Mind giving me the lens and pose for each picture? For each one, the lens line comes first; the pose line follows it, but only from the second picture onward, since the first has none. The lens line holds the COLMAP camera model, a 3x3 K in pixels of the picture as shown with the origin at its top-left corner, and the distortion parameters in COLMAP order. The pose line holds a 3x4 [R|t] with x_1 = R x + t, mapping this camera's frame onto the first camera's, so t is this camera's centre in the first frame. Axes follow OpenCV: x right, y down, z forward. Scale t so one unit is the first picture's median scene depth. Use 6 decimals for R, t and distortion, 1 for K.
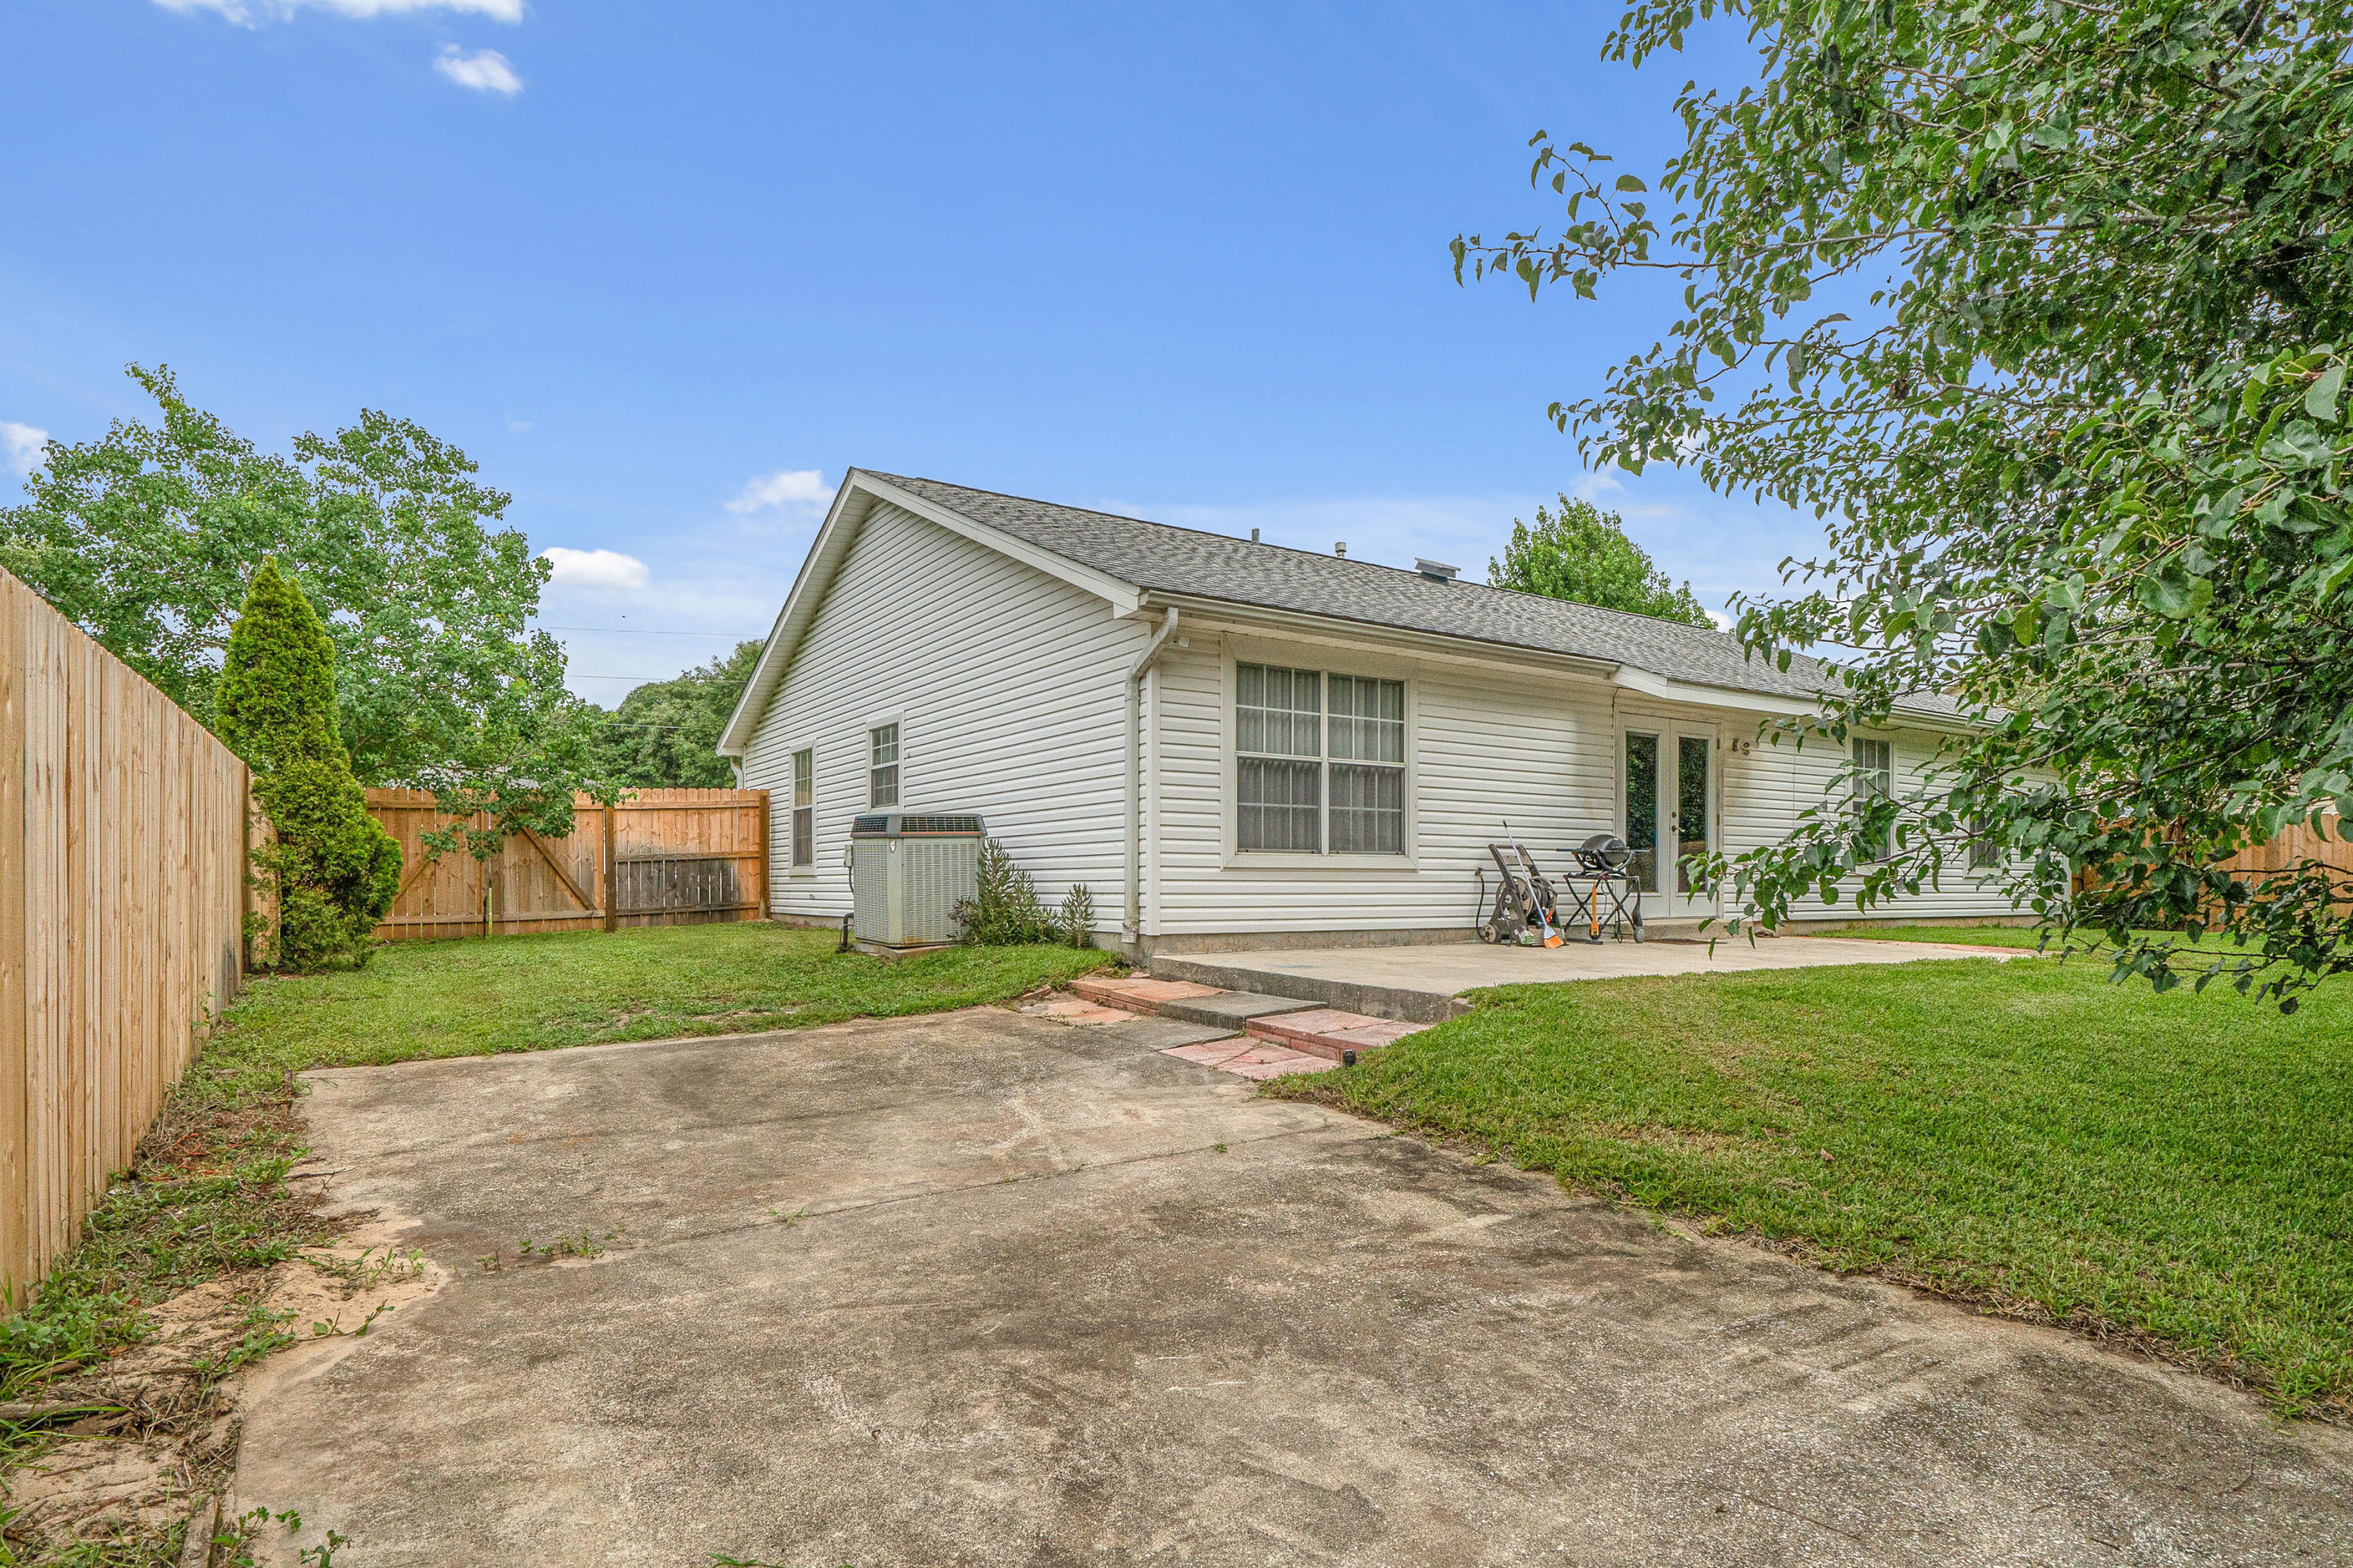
lens RADIAL K [[1280.6, 0, 1171.6], [0, 1280.6, 863.6], [0, 0, 1]] dist [-0.000499, 0.000480]
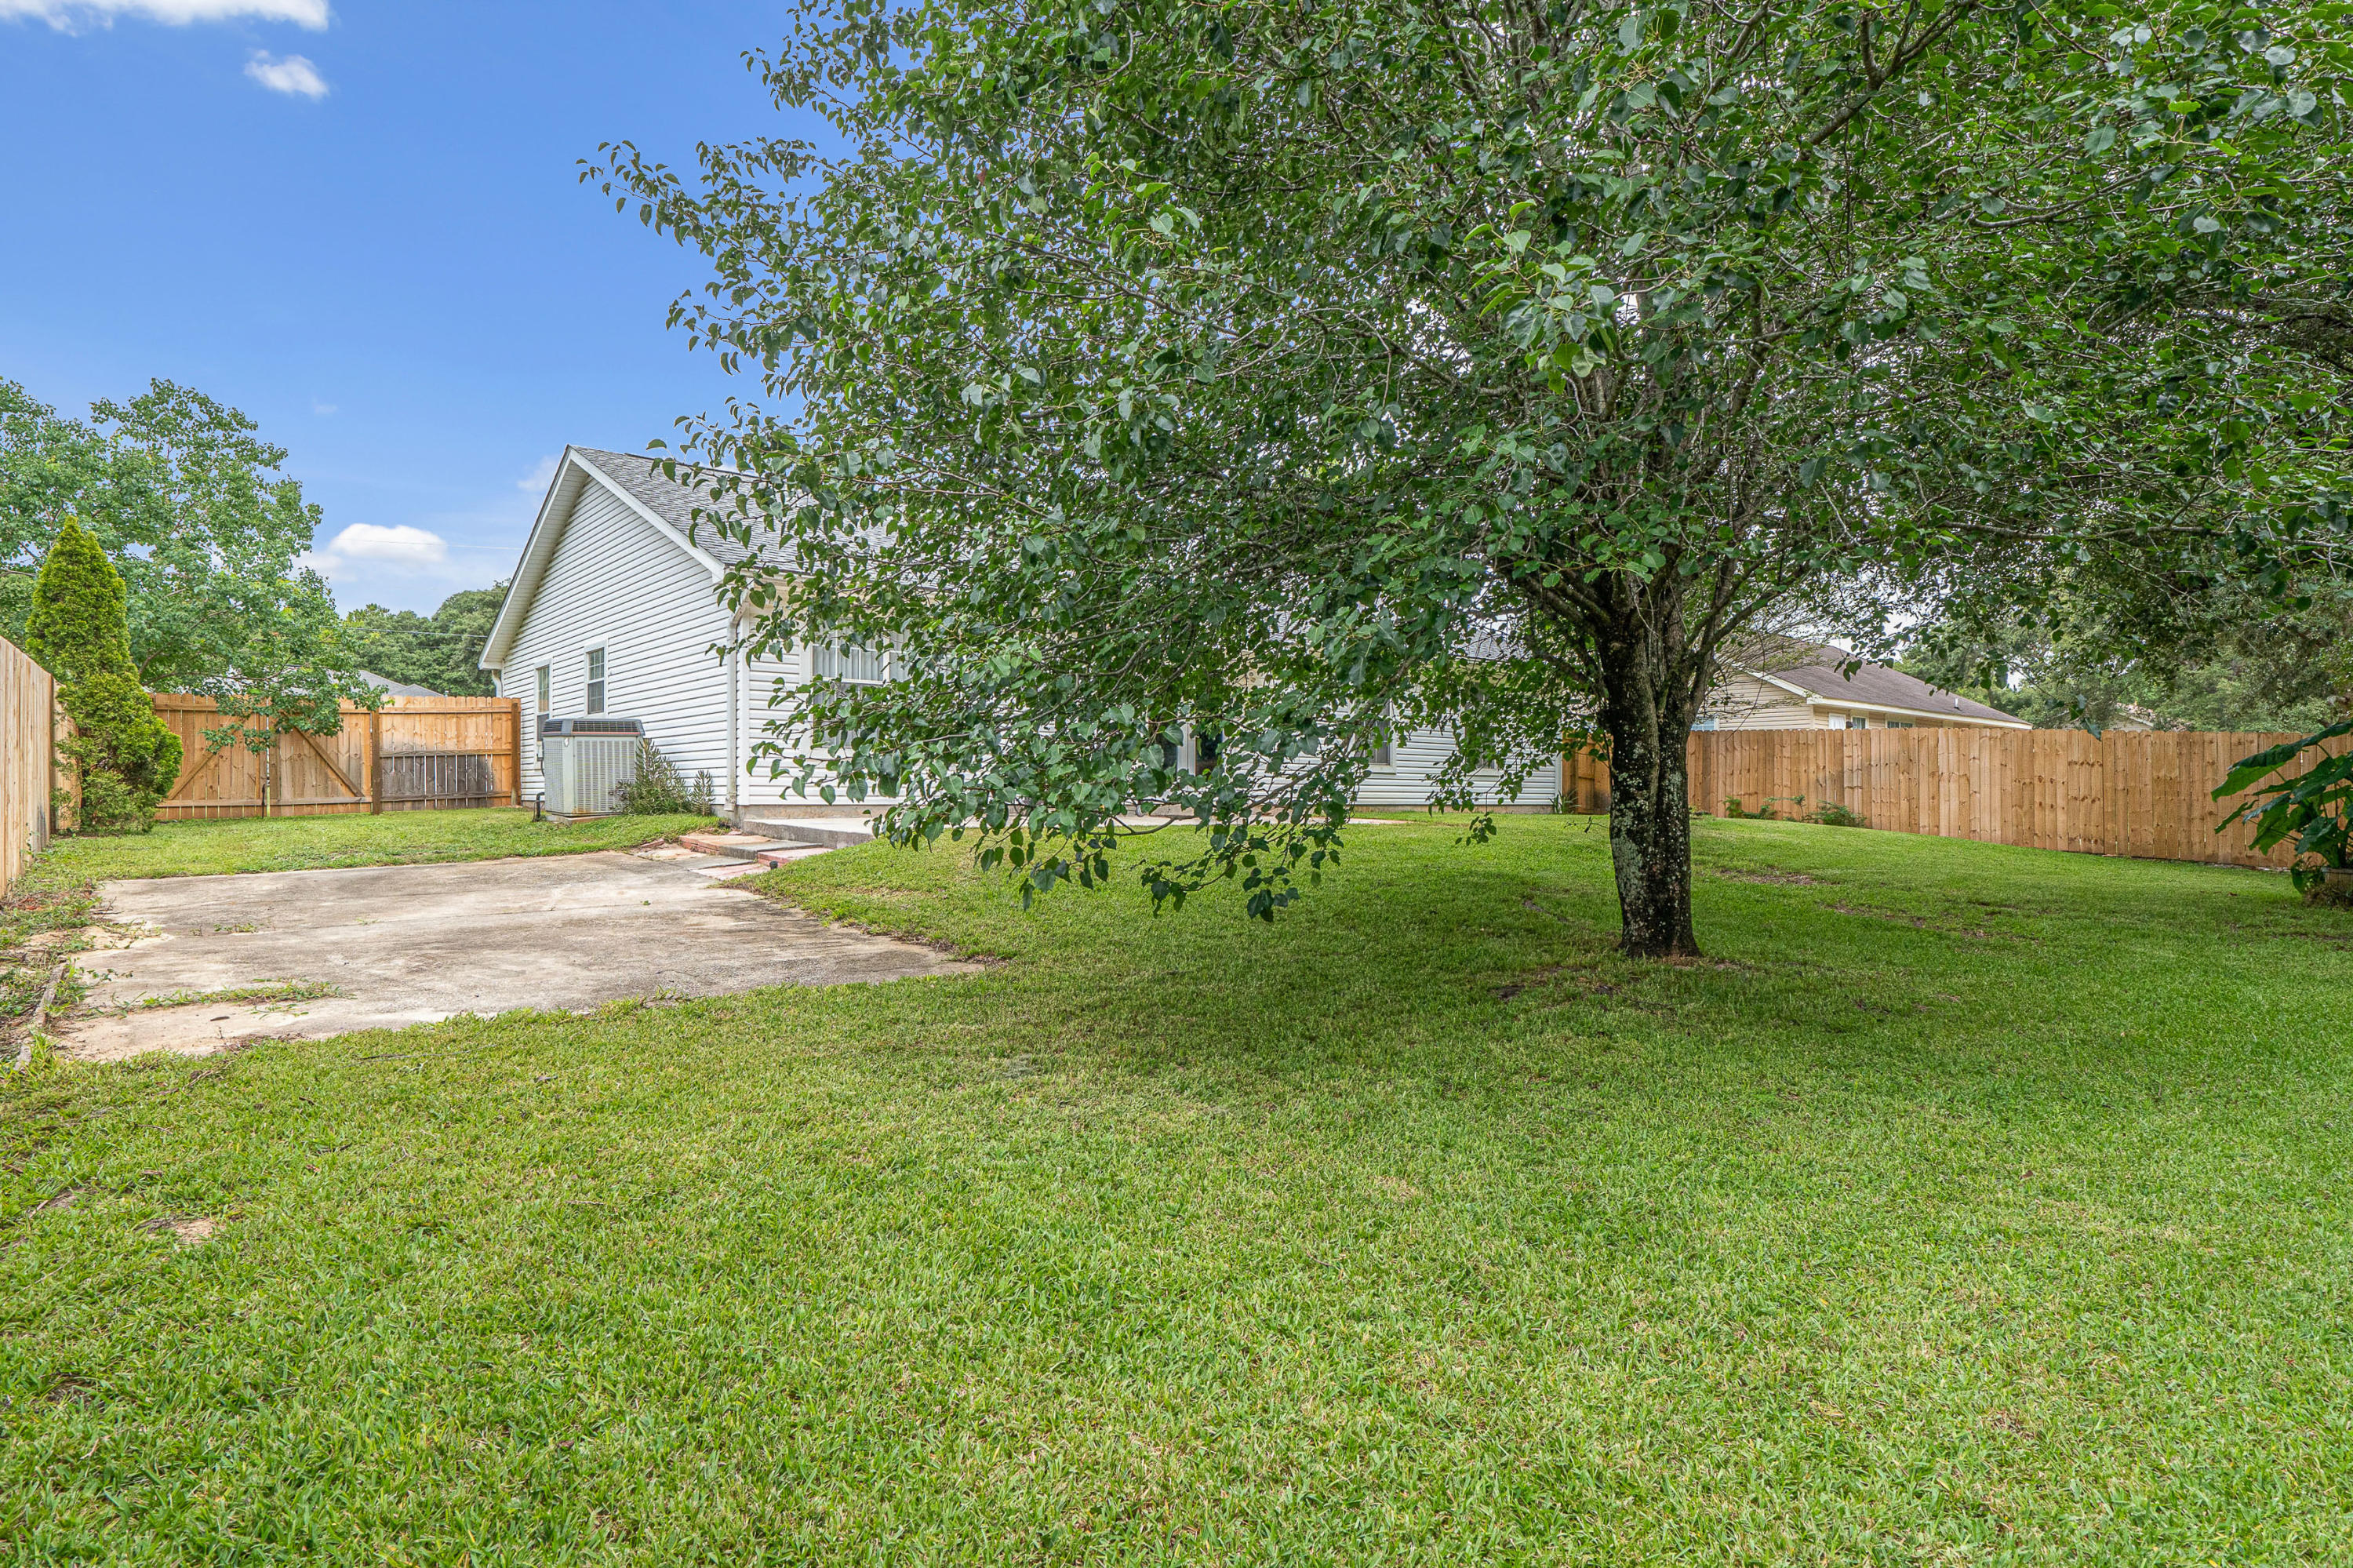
lens RADIAL K [[1241.5, 0, 1157.2], [0, 1241.5, 783.2], [0, 0, 1]] dist [0.001384, -0.002137]
pose [[0.994021, 0.004450, 0.109095, 0.193492], [-0.005400, 0.999950, 0.008417, 0.011477], [-0.109052, -0.008955, 0.993996, -0.284402]]
